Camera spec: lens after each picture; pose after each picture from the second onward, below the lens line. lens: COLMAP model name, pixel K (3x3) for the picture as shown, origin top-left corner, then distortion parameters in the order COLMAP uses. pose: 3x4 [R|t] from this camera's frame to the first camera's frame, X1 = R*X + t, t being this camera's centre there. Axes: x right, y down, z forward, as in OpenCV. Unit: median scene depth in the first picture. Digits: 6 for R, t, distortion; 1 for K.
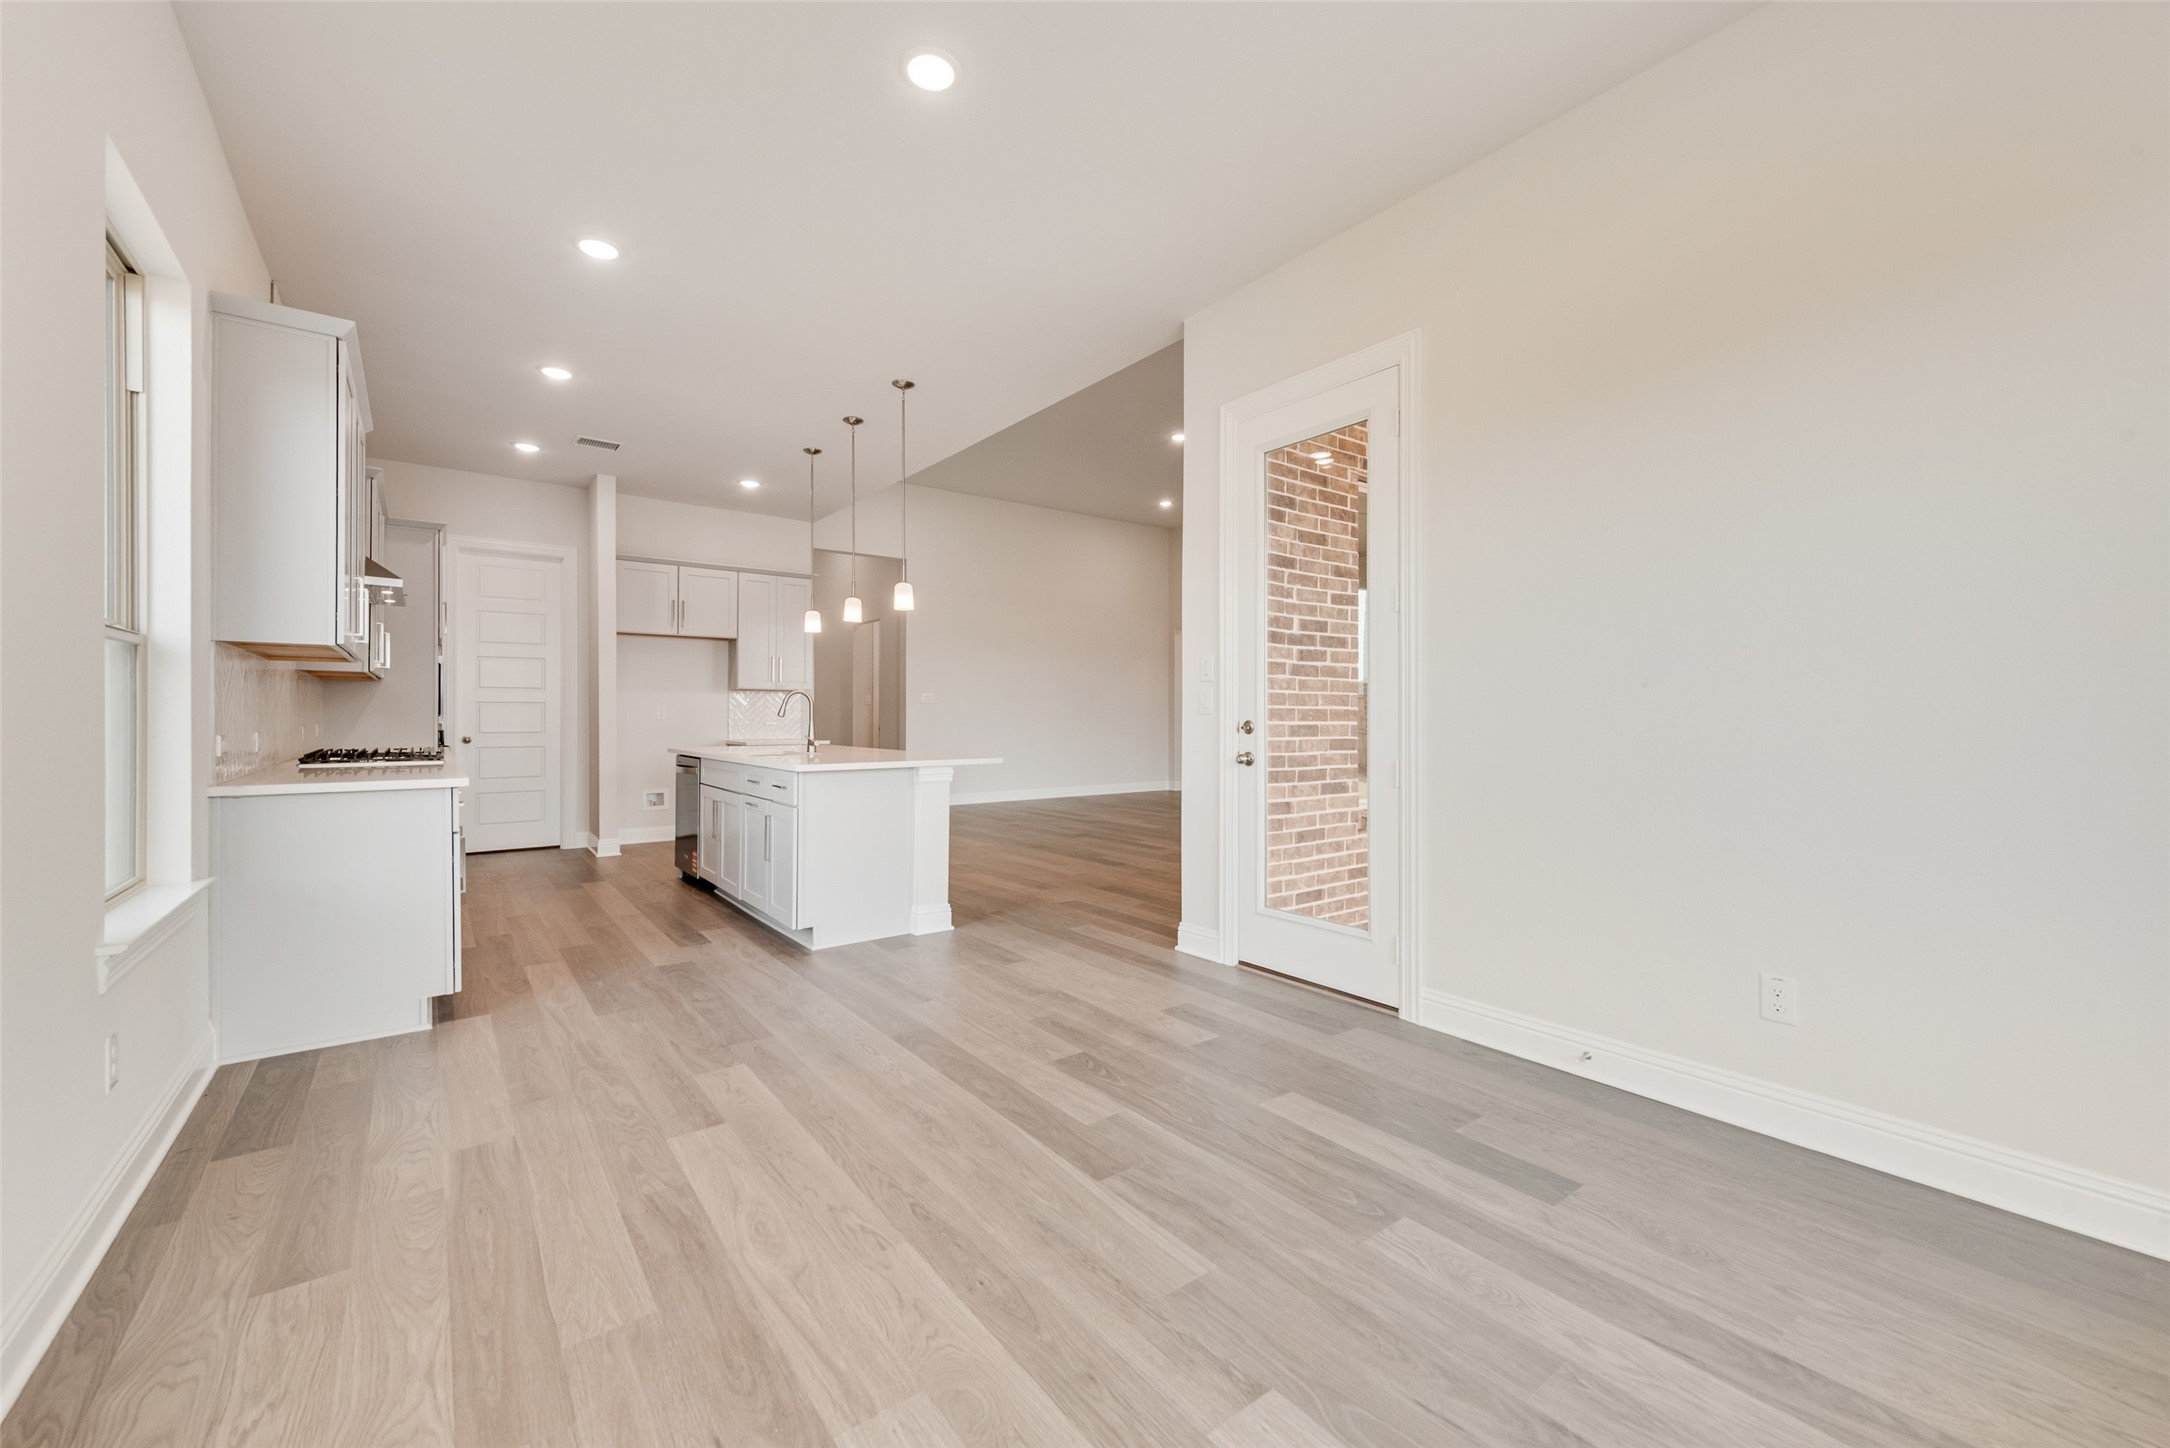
lens RADIAL K [[863.7, 0, 1085.6], [0, 863.7, 712.9], [0, 0, 1]] dist [0.003008, 0.000205]
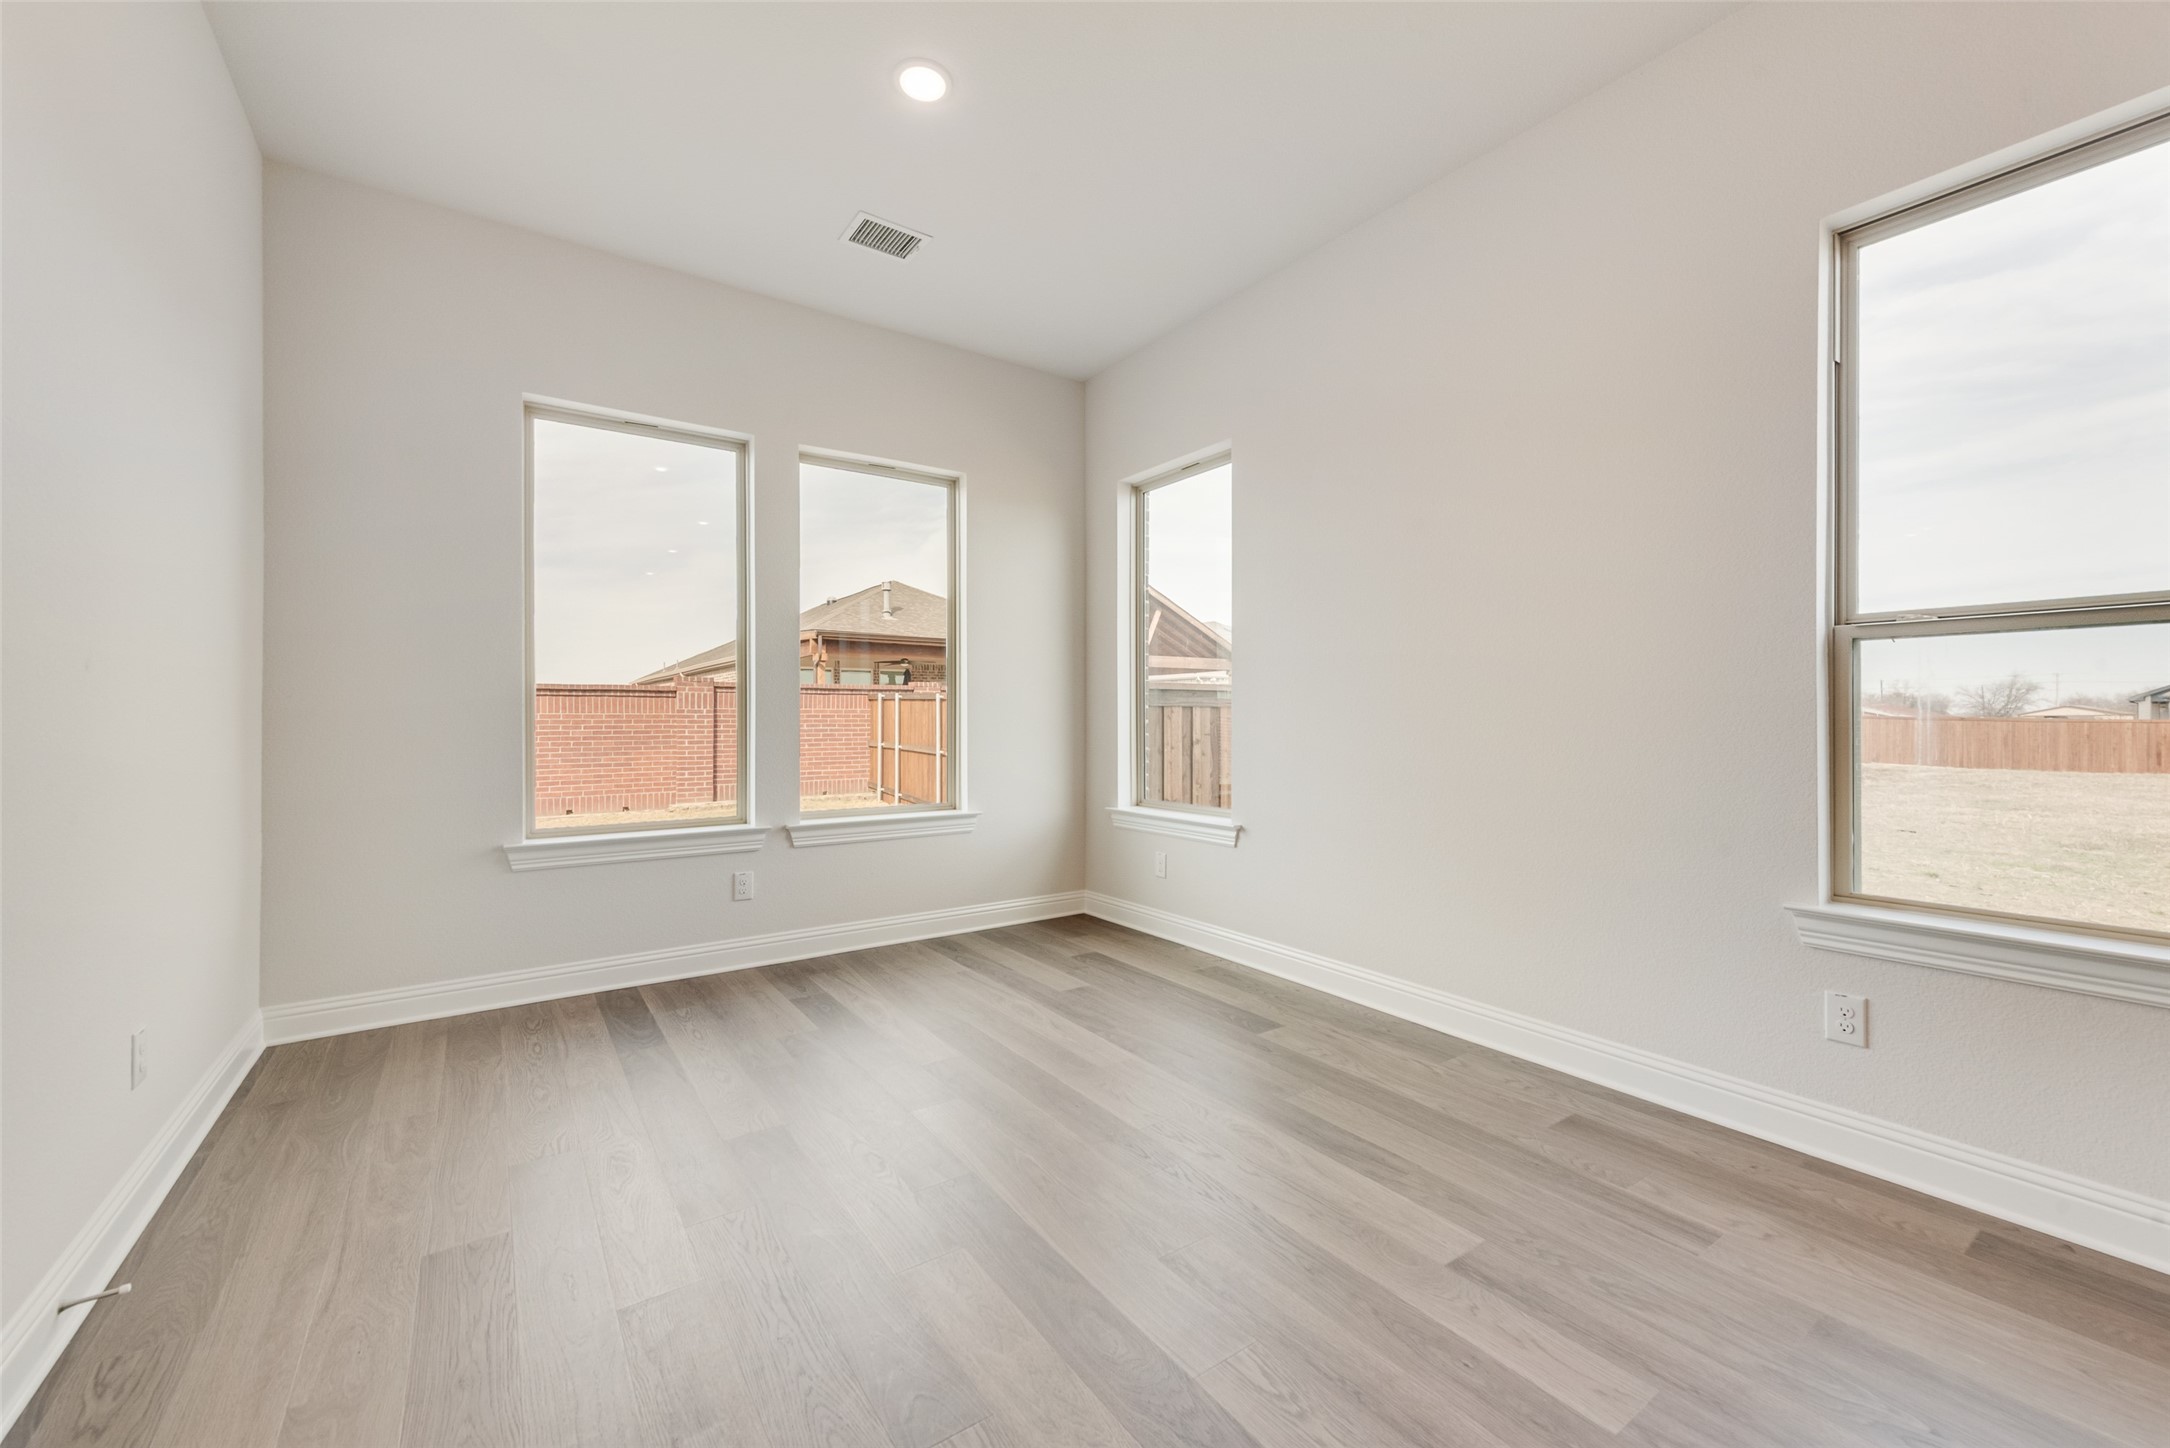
lens RADIAL K [[863.7, 0, 1085.6], [0, 863.7, 712.9], [0, 0, 1]] dist [0.003008, 0.000205]
pose [[-0.999185, -0.000312, 0.040359, -0.162557], [-0.000730, 0.999946, -0.010350, 0.010733], [-0.040354, -0.010371, -0.999132, 2.069991]]
